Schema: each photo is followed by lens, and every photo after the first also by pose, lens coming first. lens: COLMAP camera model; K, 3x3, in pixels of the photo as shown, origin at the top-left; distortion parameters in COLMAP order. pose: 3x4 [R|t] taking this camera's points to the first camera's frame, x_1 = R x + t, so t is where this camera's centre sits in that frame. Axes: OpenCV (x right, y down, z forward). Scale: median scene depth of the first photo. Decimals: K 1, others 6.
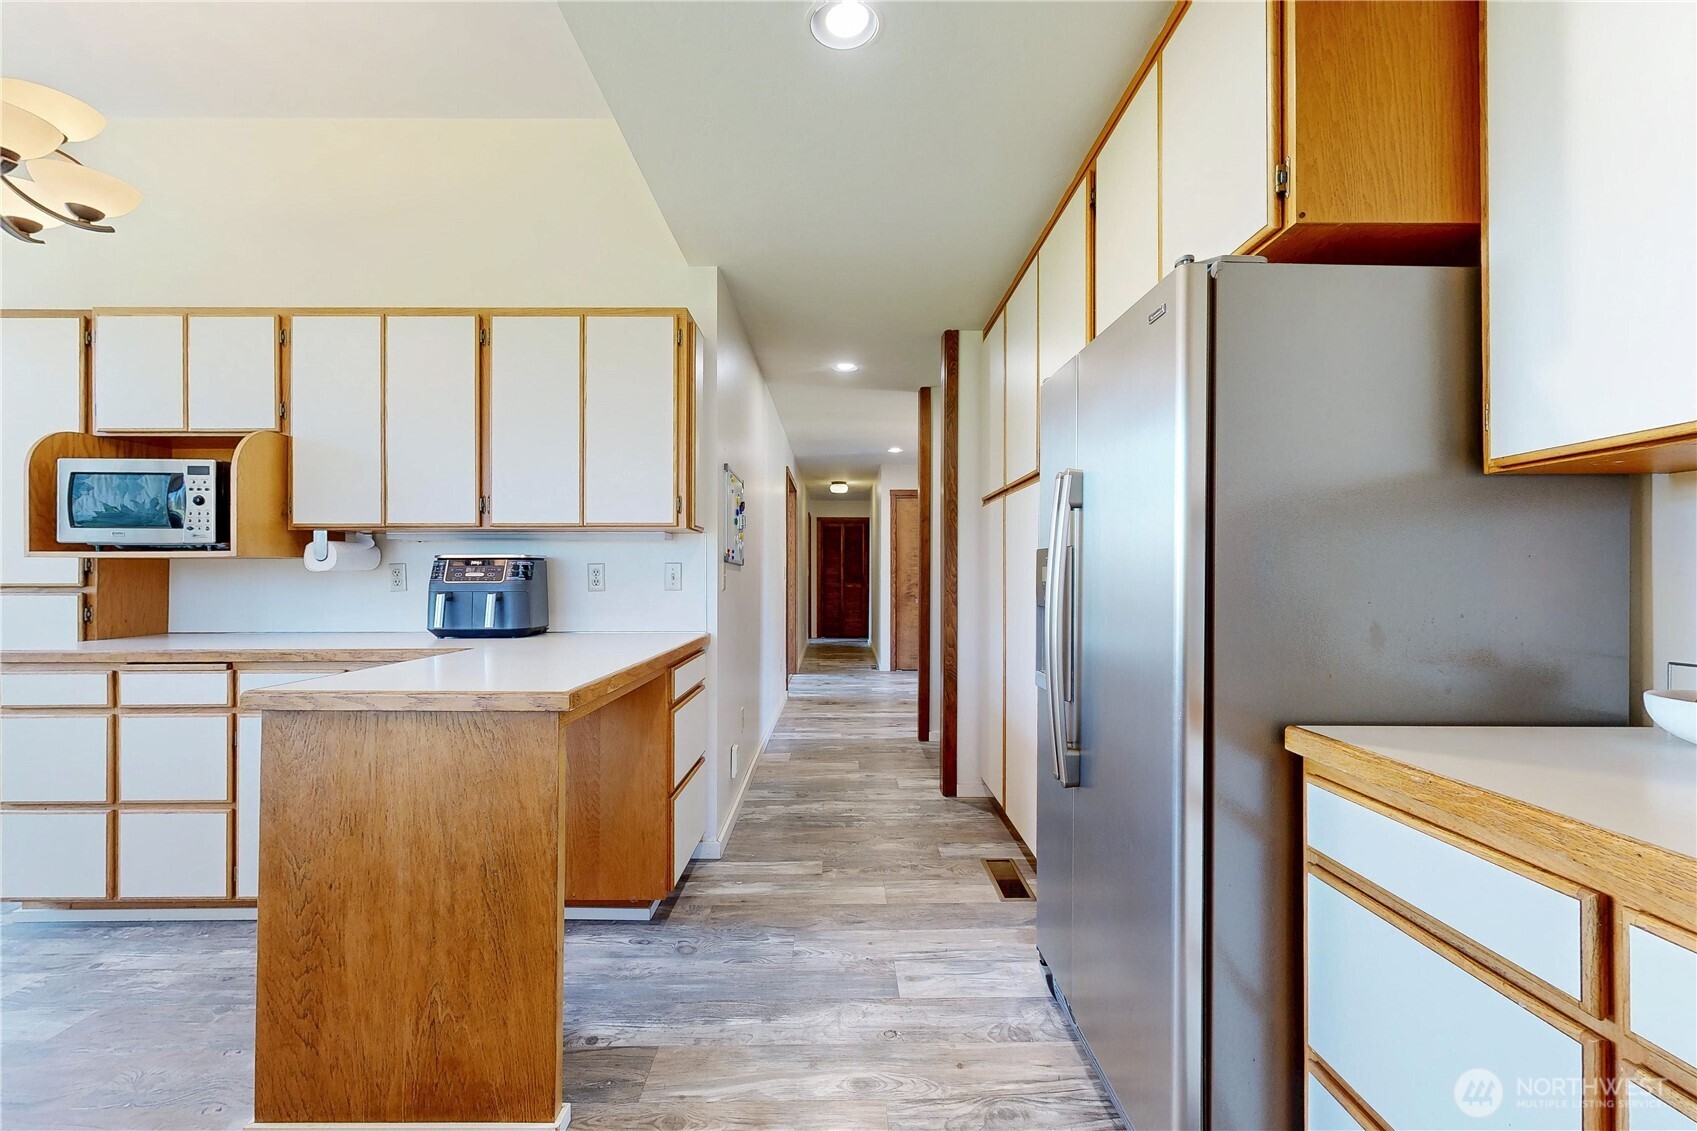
lens RADIAL K [[737.6, 0, 849.4], [0, 737.6, 569.1], [0, 0, 1]] dist [0.002249, -0.001011]
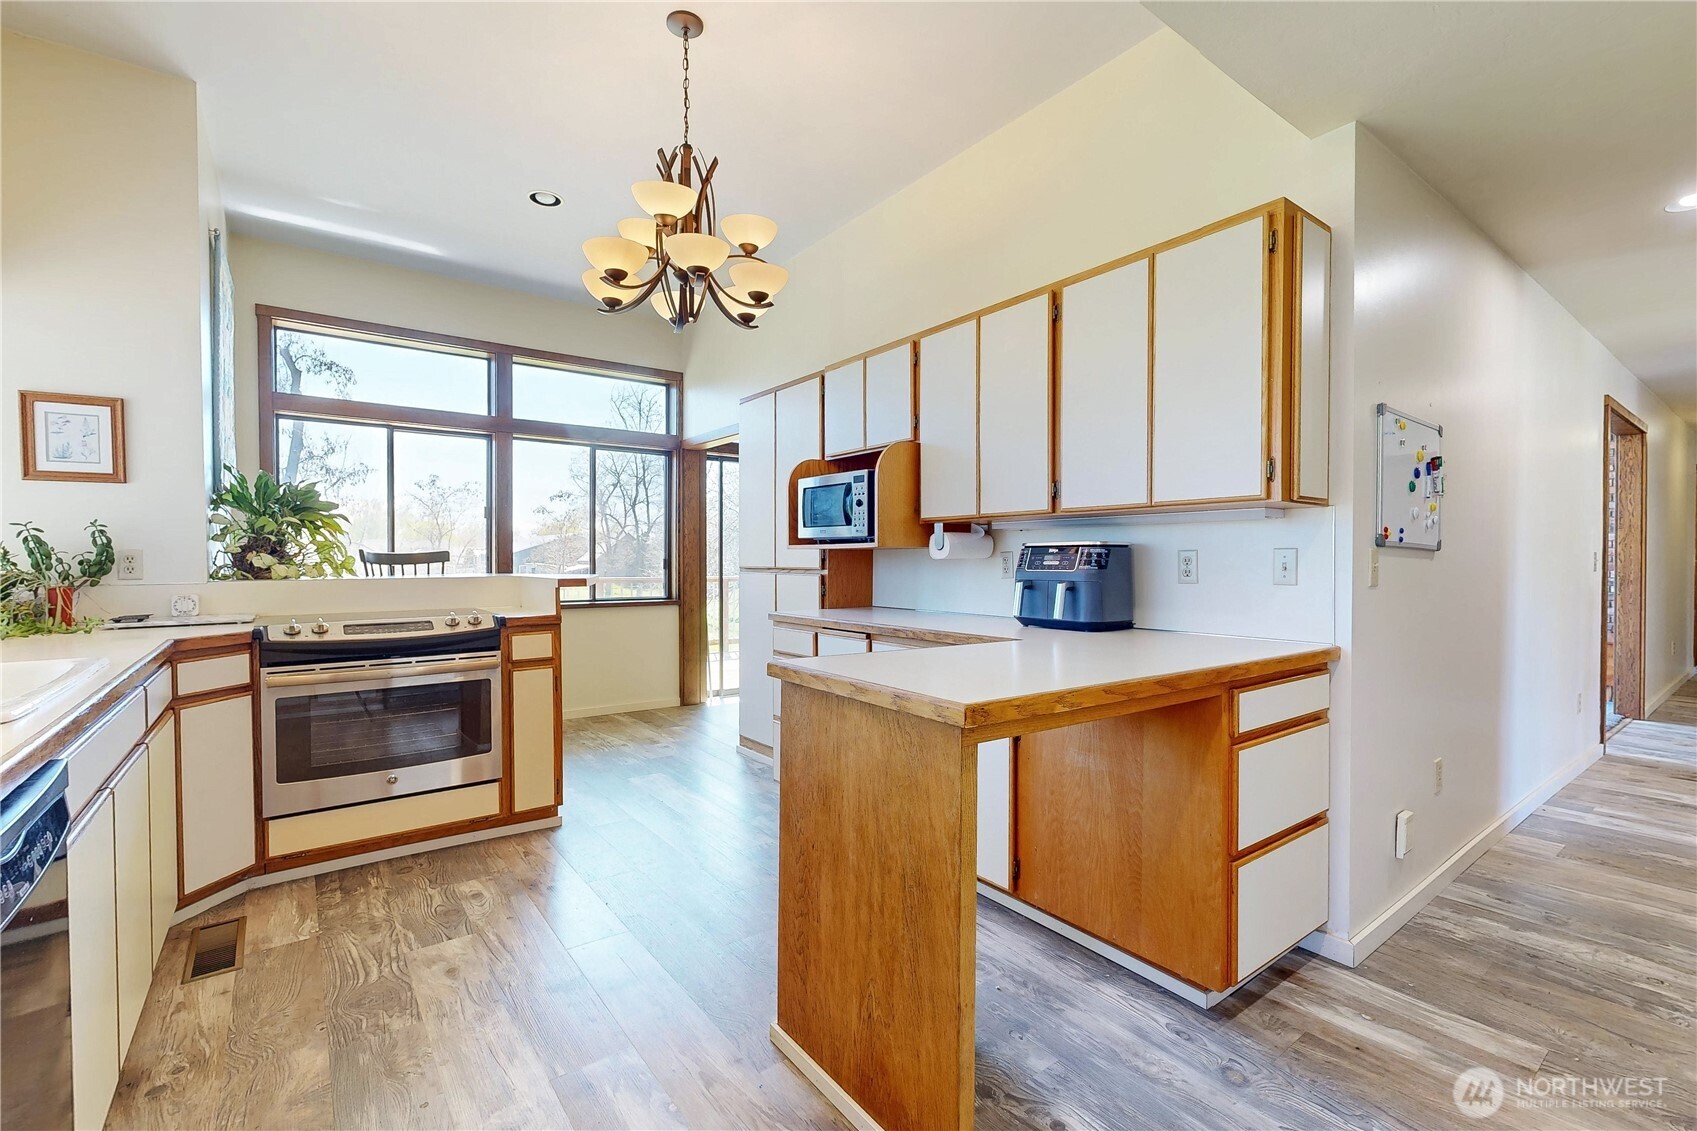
lens RADIAL K [[737.6, 0, 848.5], [0, 737.6, 568.4], [0, 0, 1]] dist [0.002249, -0.001011]
pose [[0.588958, 0.011433, -0.808083, 0.118802], [0.002306, 0.999872, 0.015828, -0.001117], [0.808161, -0.011185, 0.588856, 0.222877]]
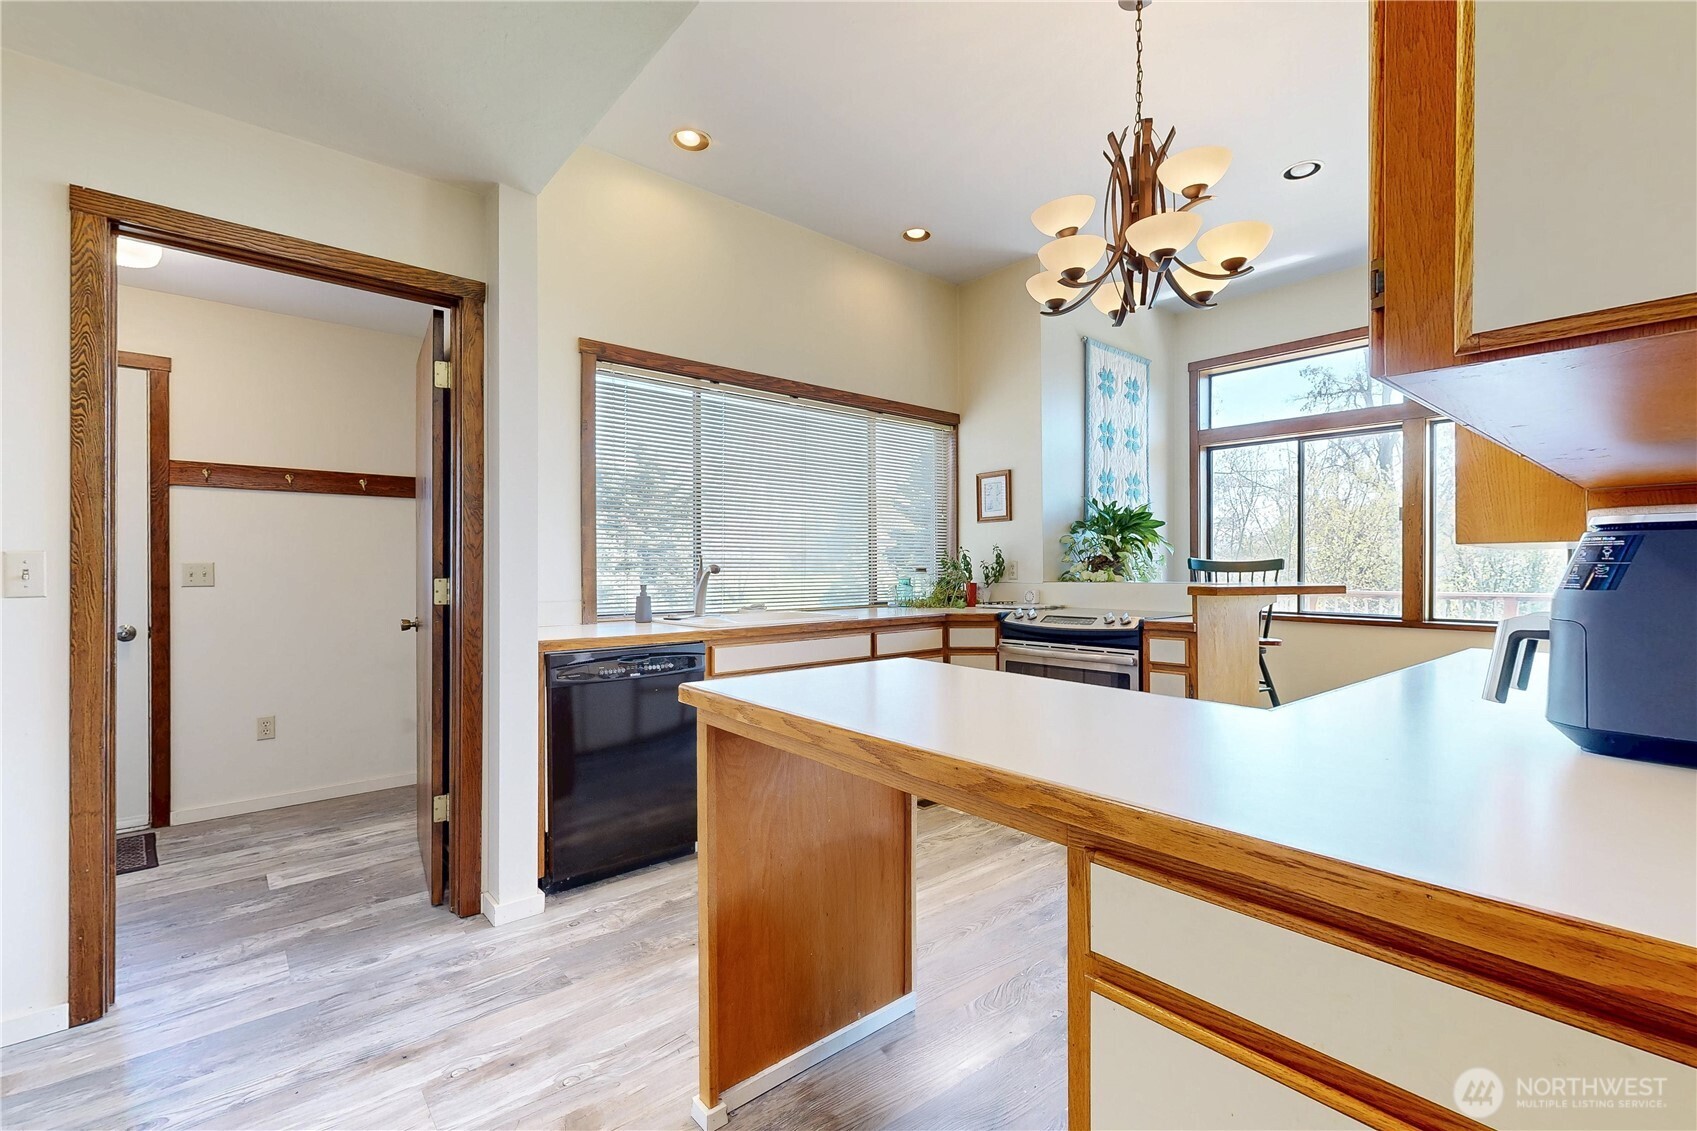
lens RADIAL K [[737.6, 0, 848.5], [0, 737.6, 572.7], [0, 0, 1]] dist [0.002249, -0.001011]
pose [[-0.770168, 0.005957, -0.637813, 0.055339], [0.003851, 0.999982, 0.004690, 0.003686], [0.637829, 0.001156, -0.770177, 1.076638]]
